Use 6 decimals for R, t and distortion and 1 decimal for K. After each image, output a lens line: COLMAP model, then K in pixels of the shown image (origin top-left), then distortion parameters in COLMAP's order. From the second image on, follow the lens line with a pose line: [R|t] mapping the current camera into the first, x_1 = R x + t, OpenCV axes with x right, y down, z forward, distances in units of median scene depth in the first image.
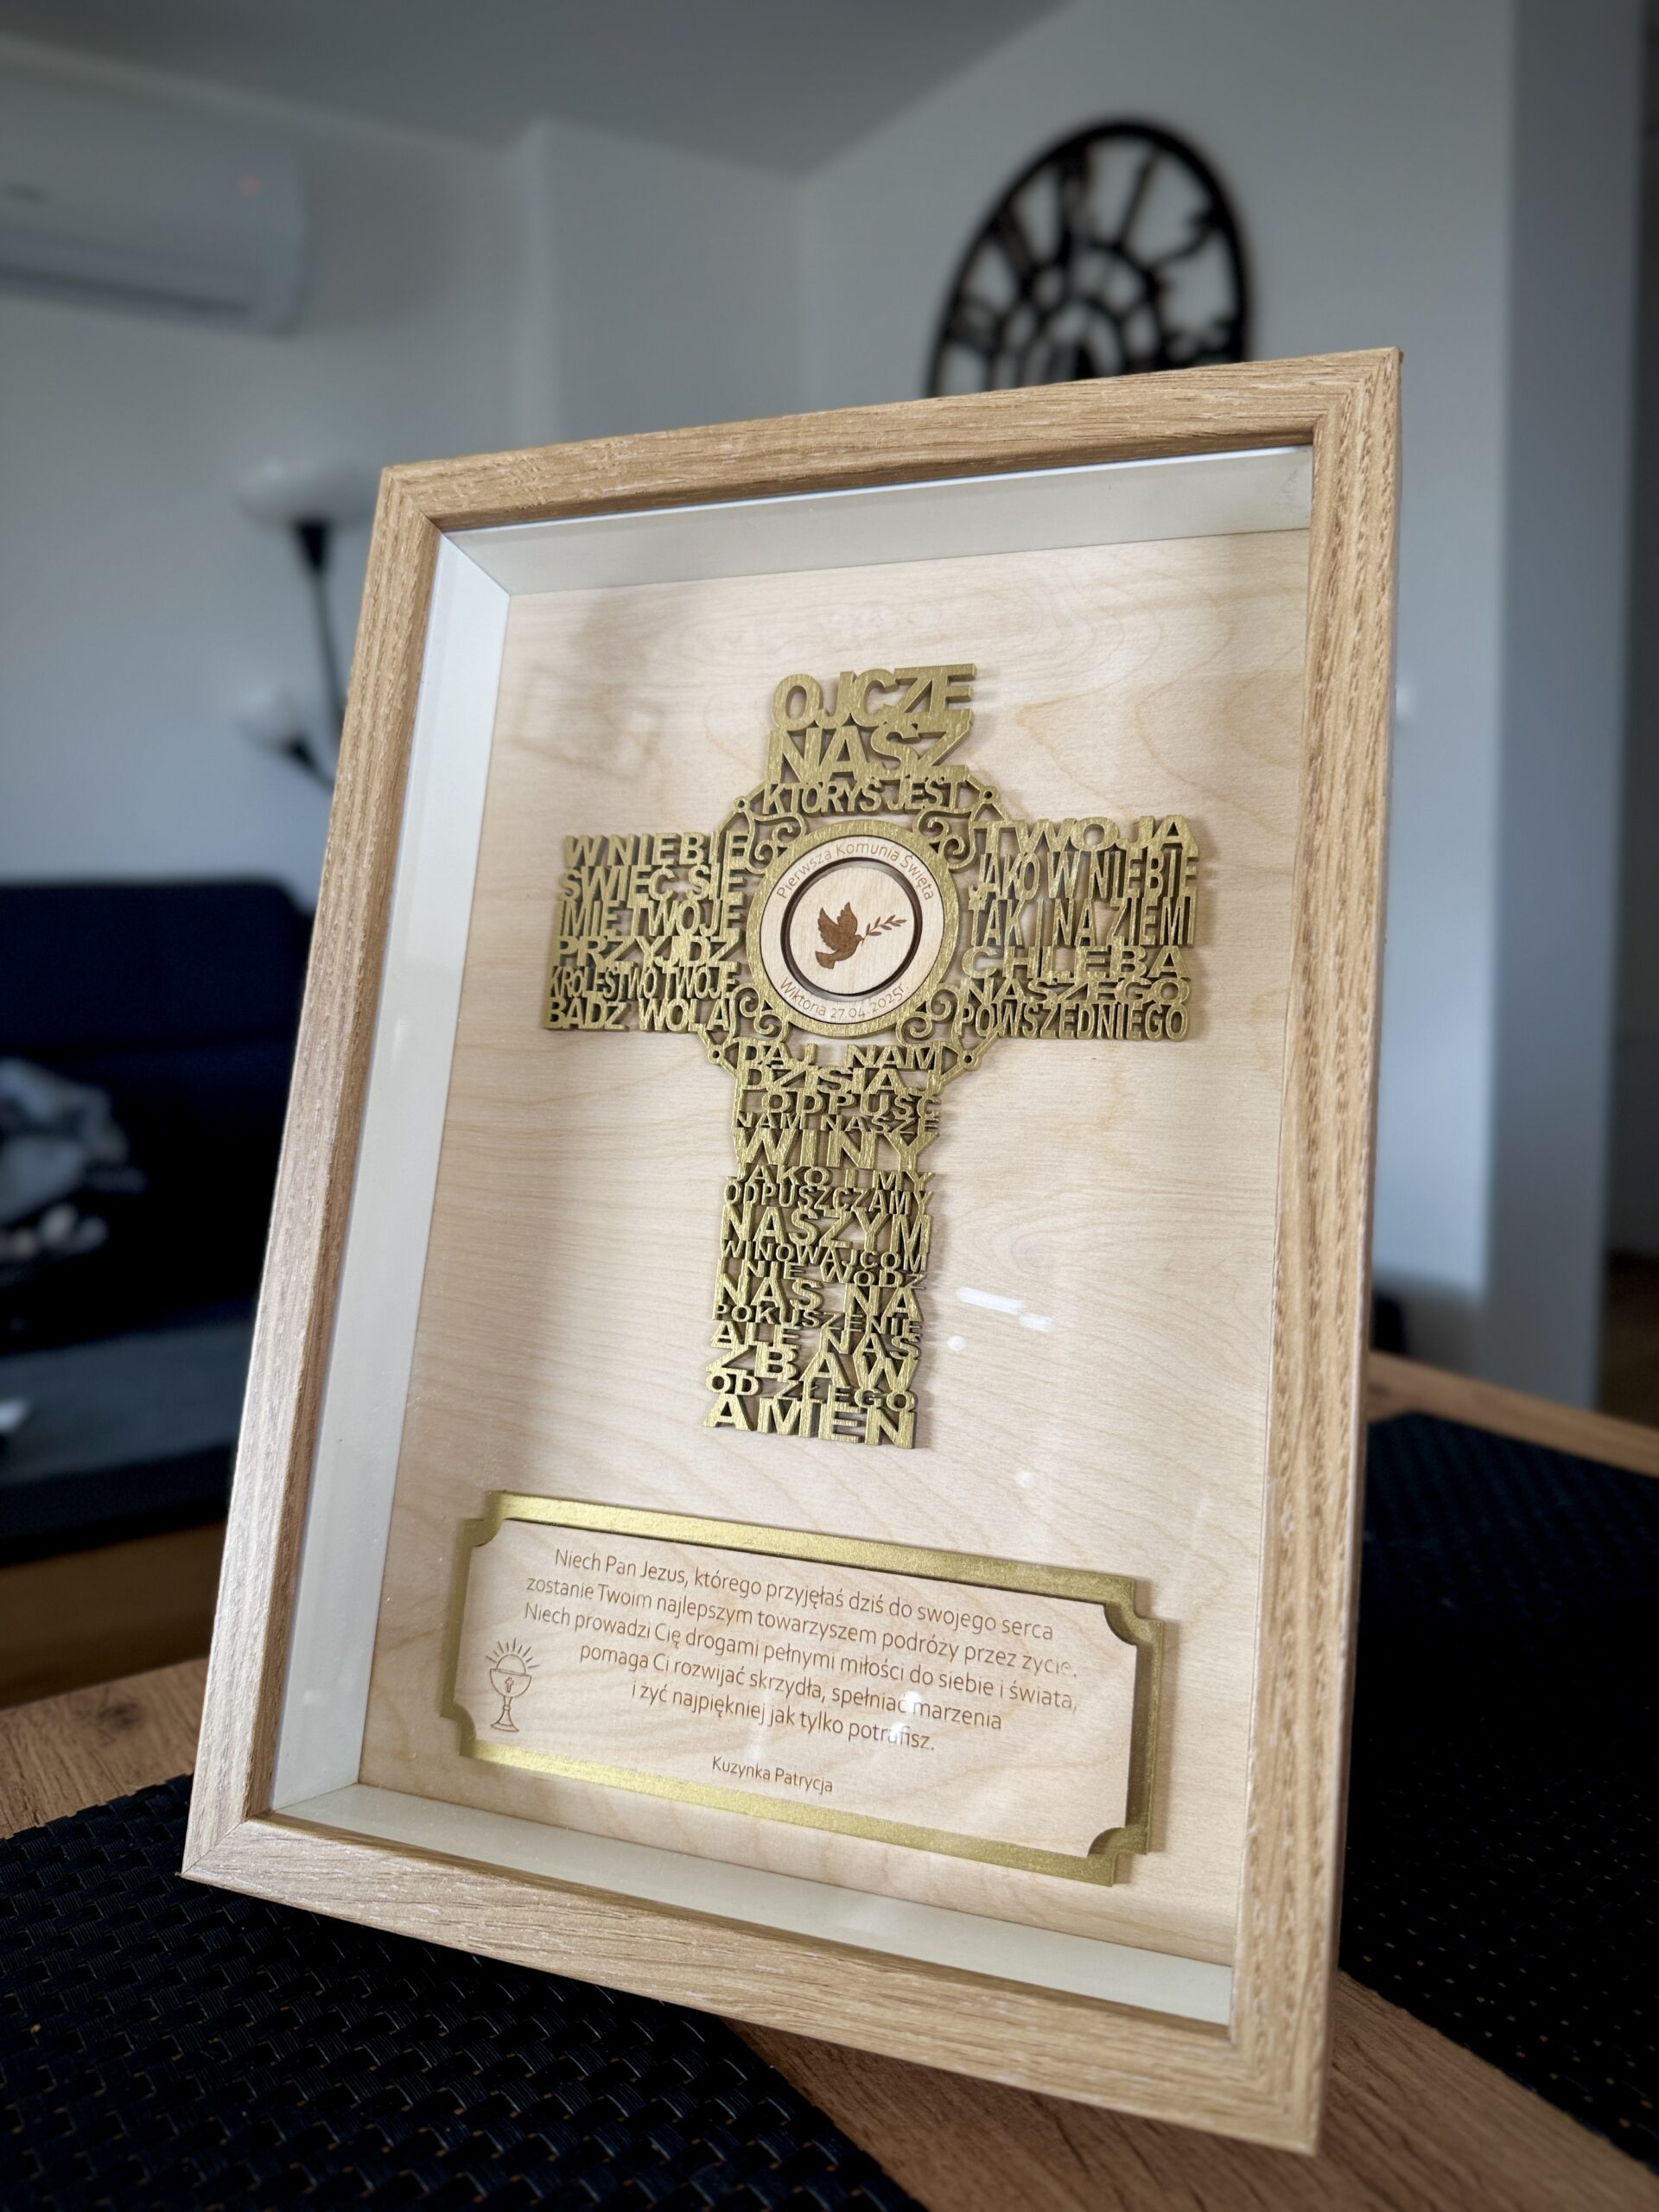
lens RADIAL K [[1612.2, 0, 835.1], [0, 1612.2, 1106.5], [0, 0, 1]] dist [0.028223, -0.122417]
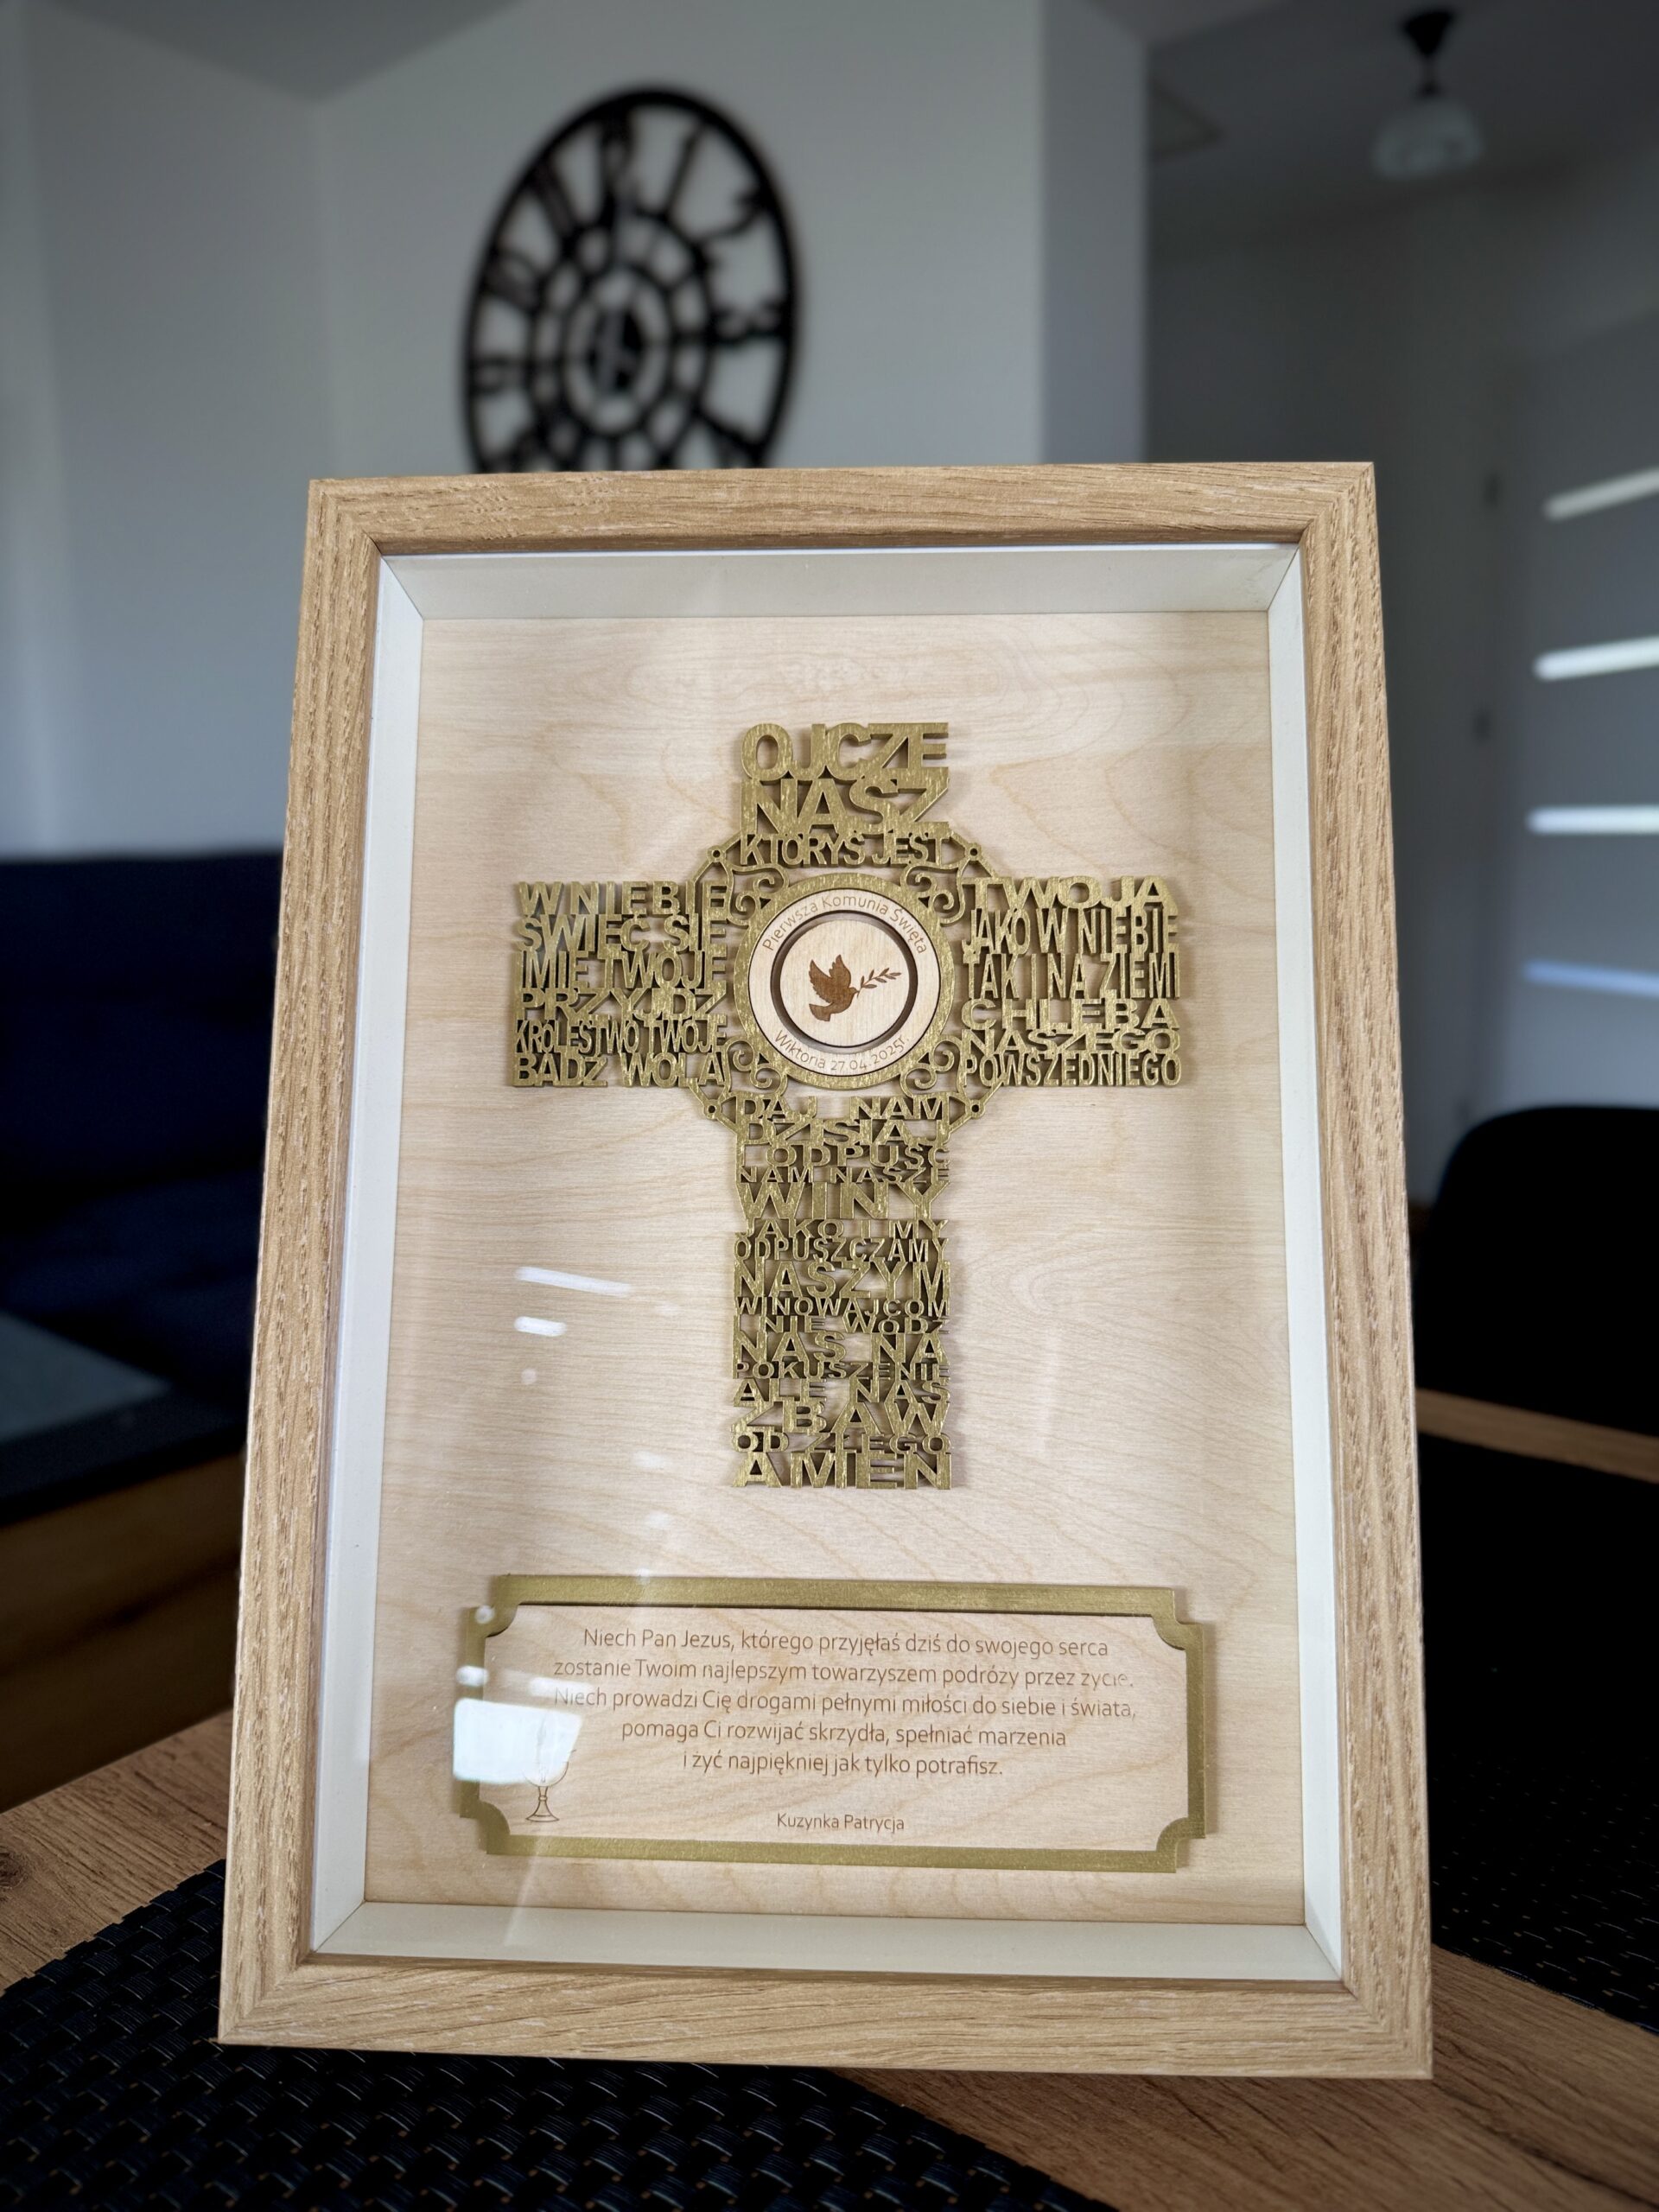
lens RADIAL K [[1612.2, 0, 835.4], [0, 1612.2, 1101.2], [0, 0, 1]] dist [0.028223, -0.122417]
pose [[0.953479, -0.039474, 0.298864, -0.341900], [0.032715, 0.999084, 0.027585, -0.071837], [-0.299679, -0.016524, 0.953897, 0.039196]]
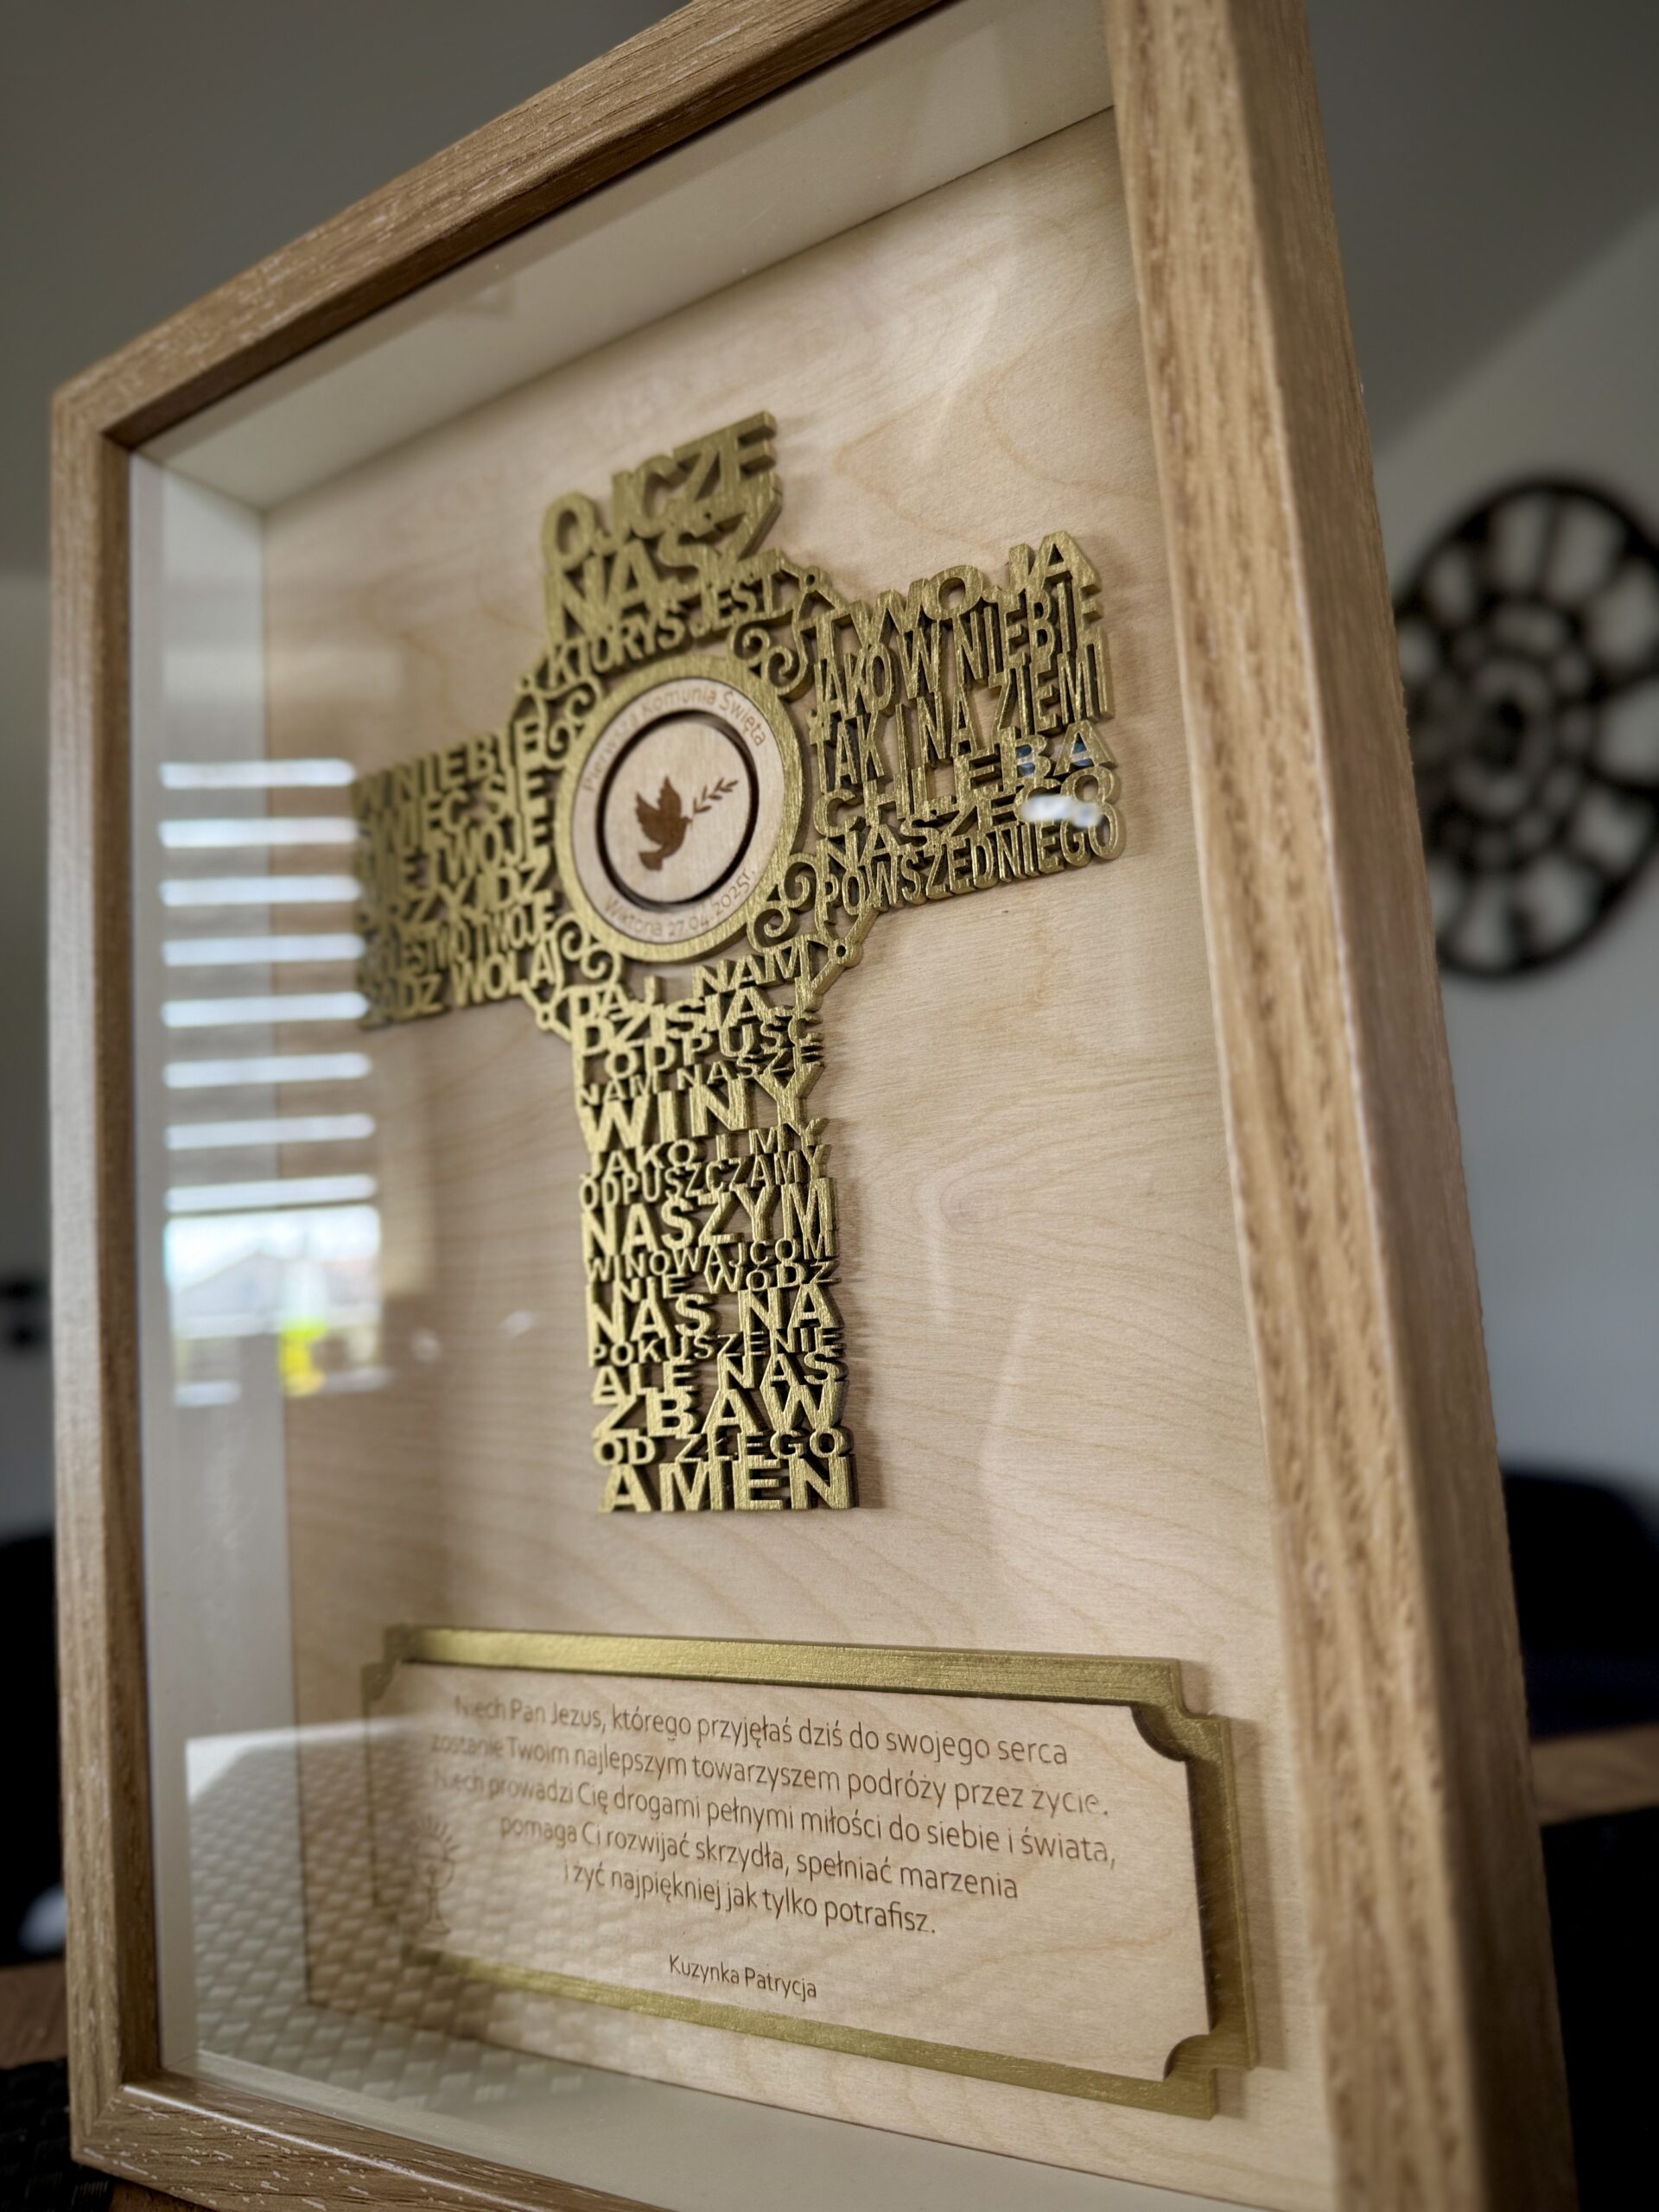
lens RADIAL K [[1612.2, 0, 856.3], [0, 1612.2, 1113.0], [0, 0, 1]] dist [0.028223, -0.122417]
pose [[0.965602, -0.189489, -0.178066, 0.220393], [0.192048, 0.981381, -0.002919, 0.047783], [0.175303, -0.031379, 0.984014, 0.326815]]
